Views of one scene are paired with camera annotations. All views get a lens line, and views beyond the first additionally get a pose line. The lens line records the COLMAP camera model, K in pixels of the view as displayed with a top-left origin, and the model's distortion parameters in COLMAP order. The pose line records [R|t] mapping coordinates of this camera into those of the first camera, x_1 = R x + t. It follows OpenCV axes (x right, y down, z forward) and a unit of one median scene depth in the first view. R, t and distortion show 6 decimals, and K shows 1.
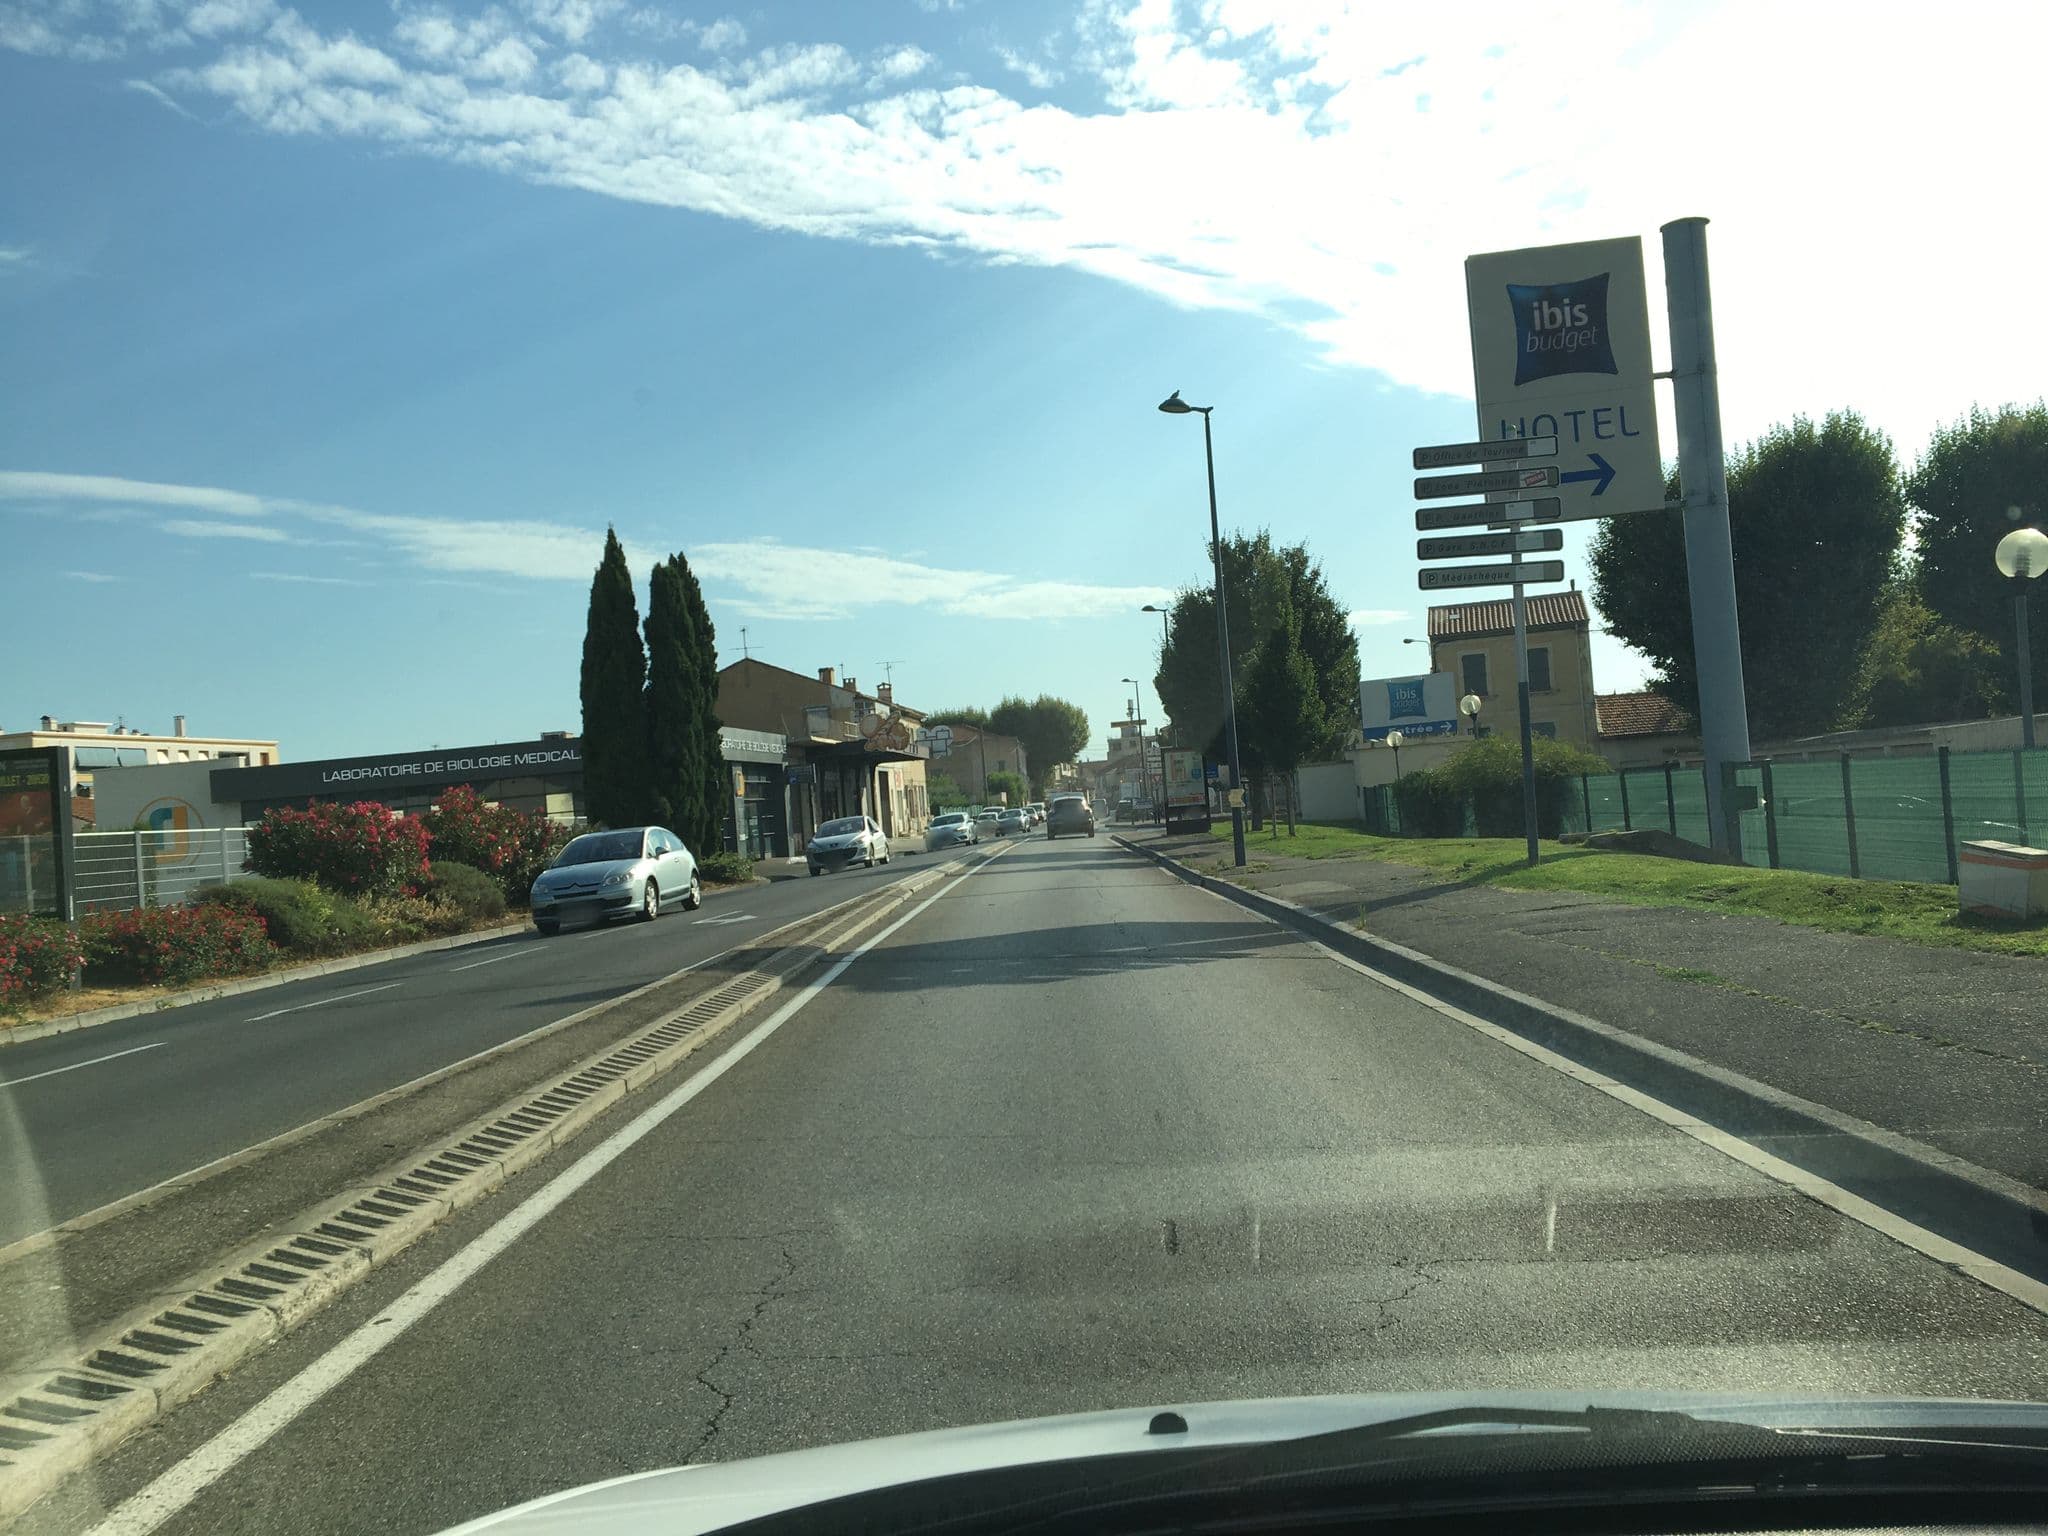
lens RADIAL K [[1490.0, 0, 1024.0], [0, 1490.0, 768.0], [0, 0, 1]] dist [-0.001709, -0.000393]
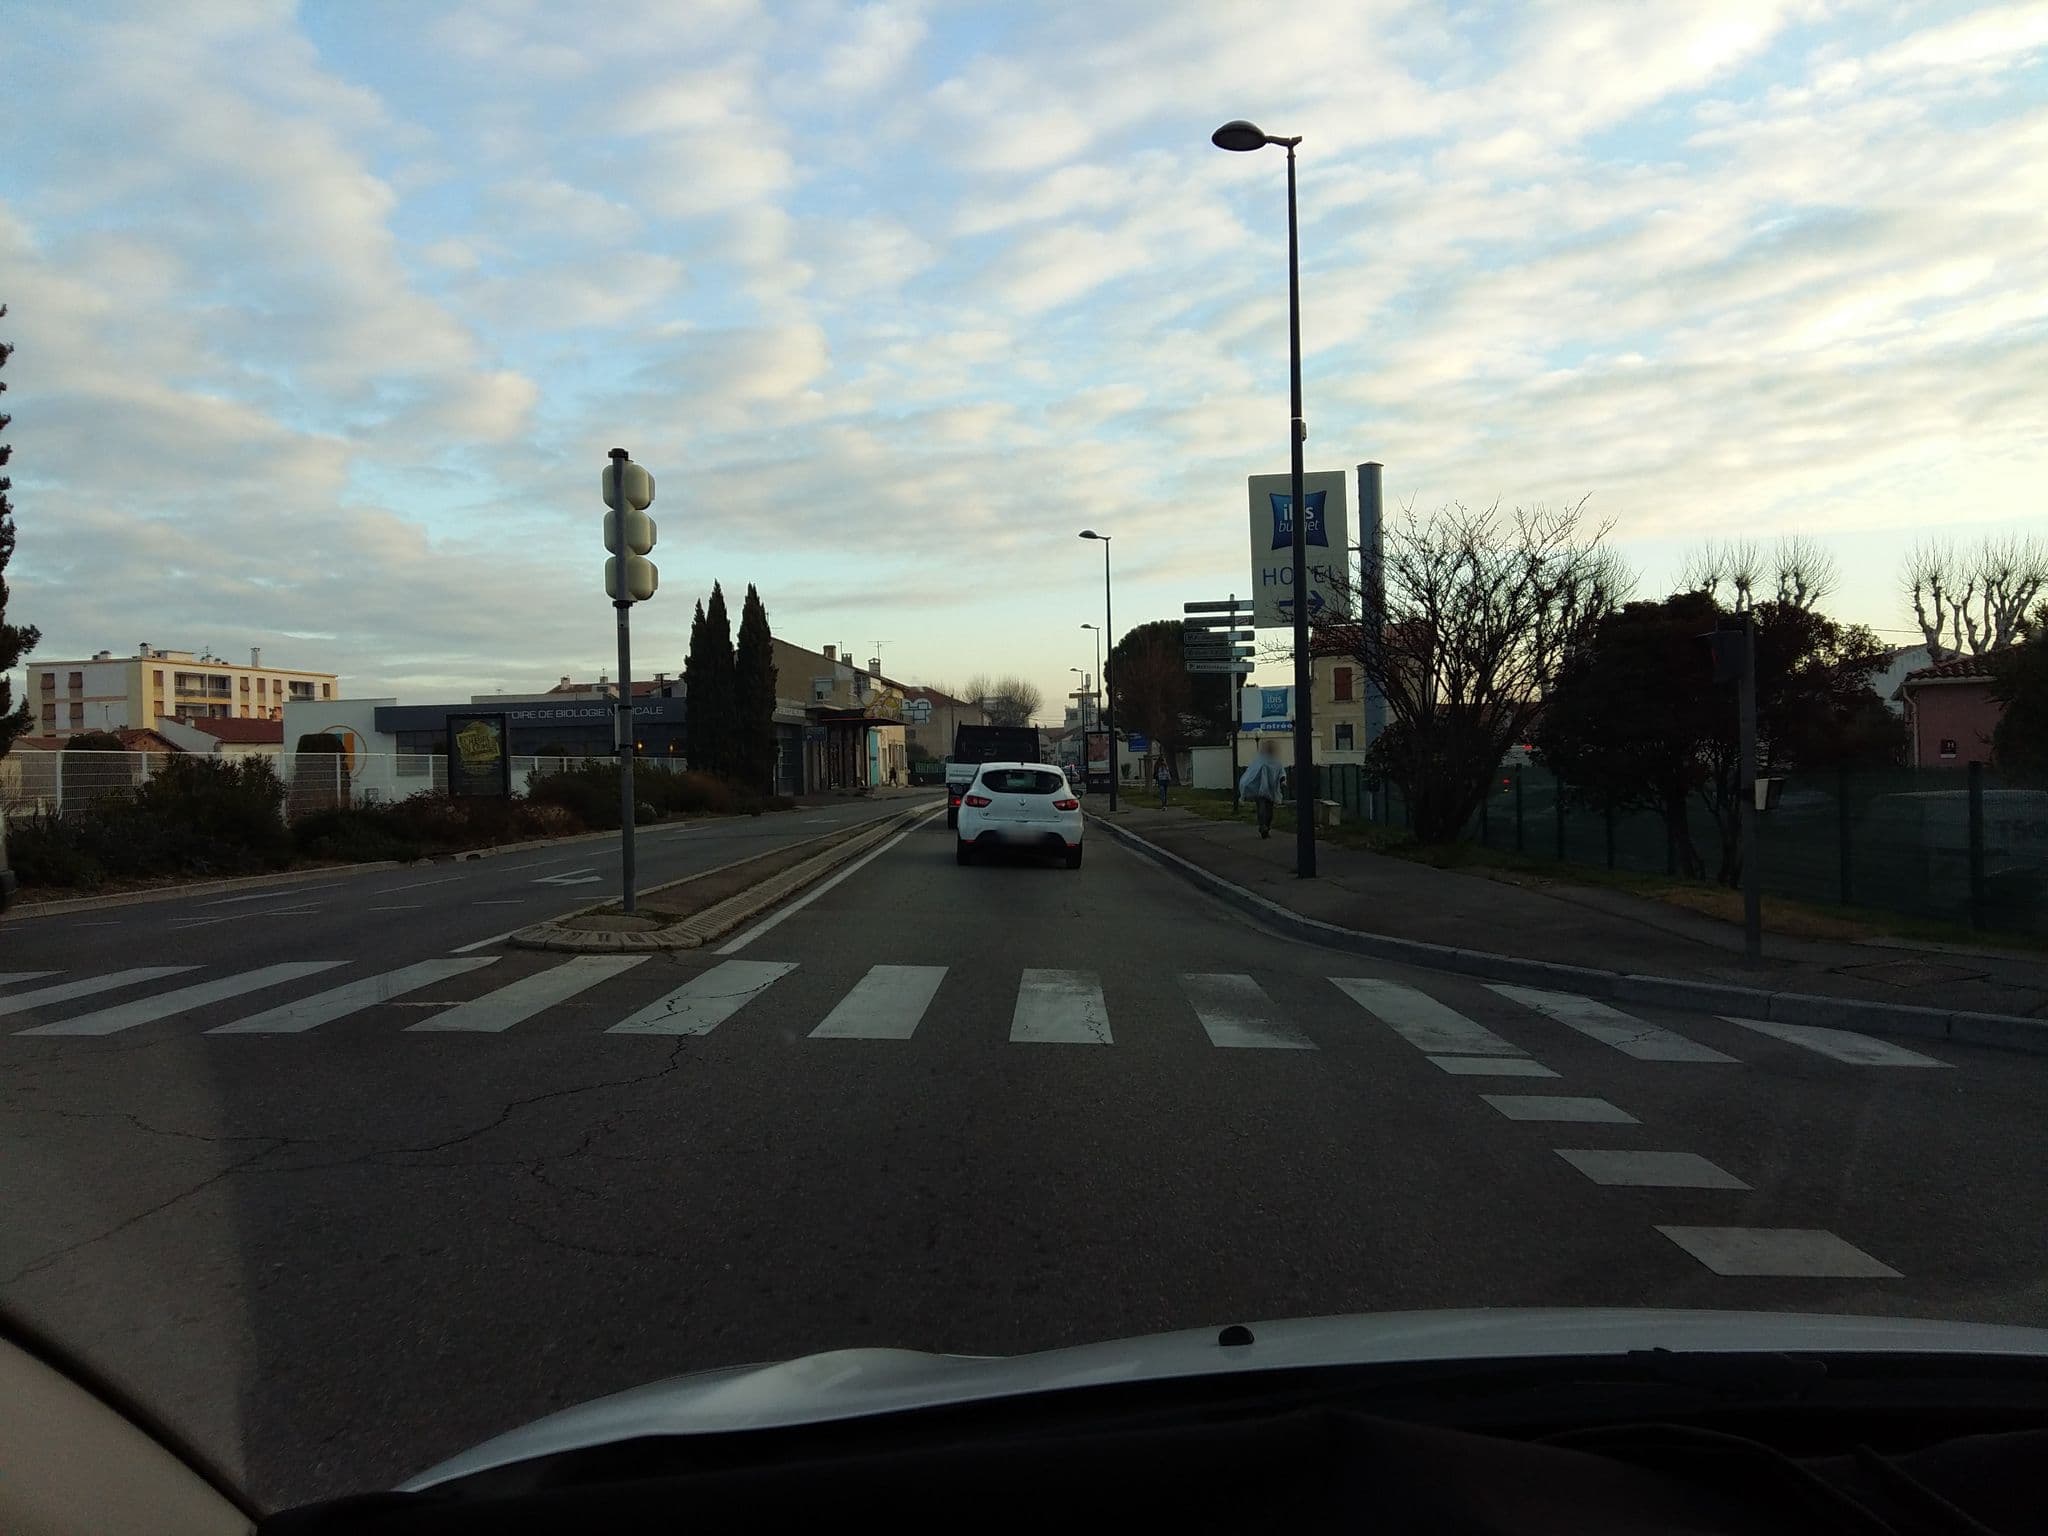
lens RADIAL K [[1490.0, 0, 1024.0], [0, 1490.0, 768.0], [0, 0, 1]] dist [-0.001709, -0.000393]
pose [[0.998156, 0.054453, 0.026824, -0.000804], [-0.055140, 0.998151, 0.025581, -0.007809], [-0.025381, -0.027012, 0.999313, -0.262856]]
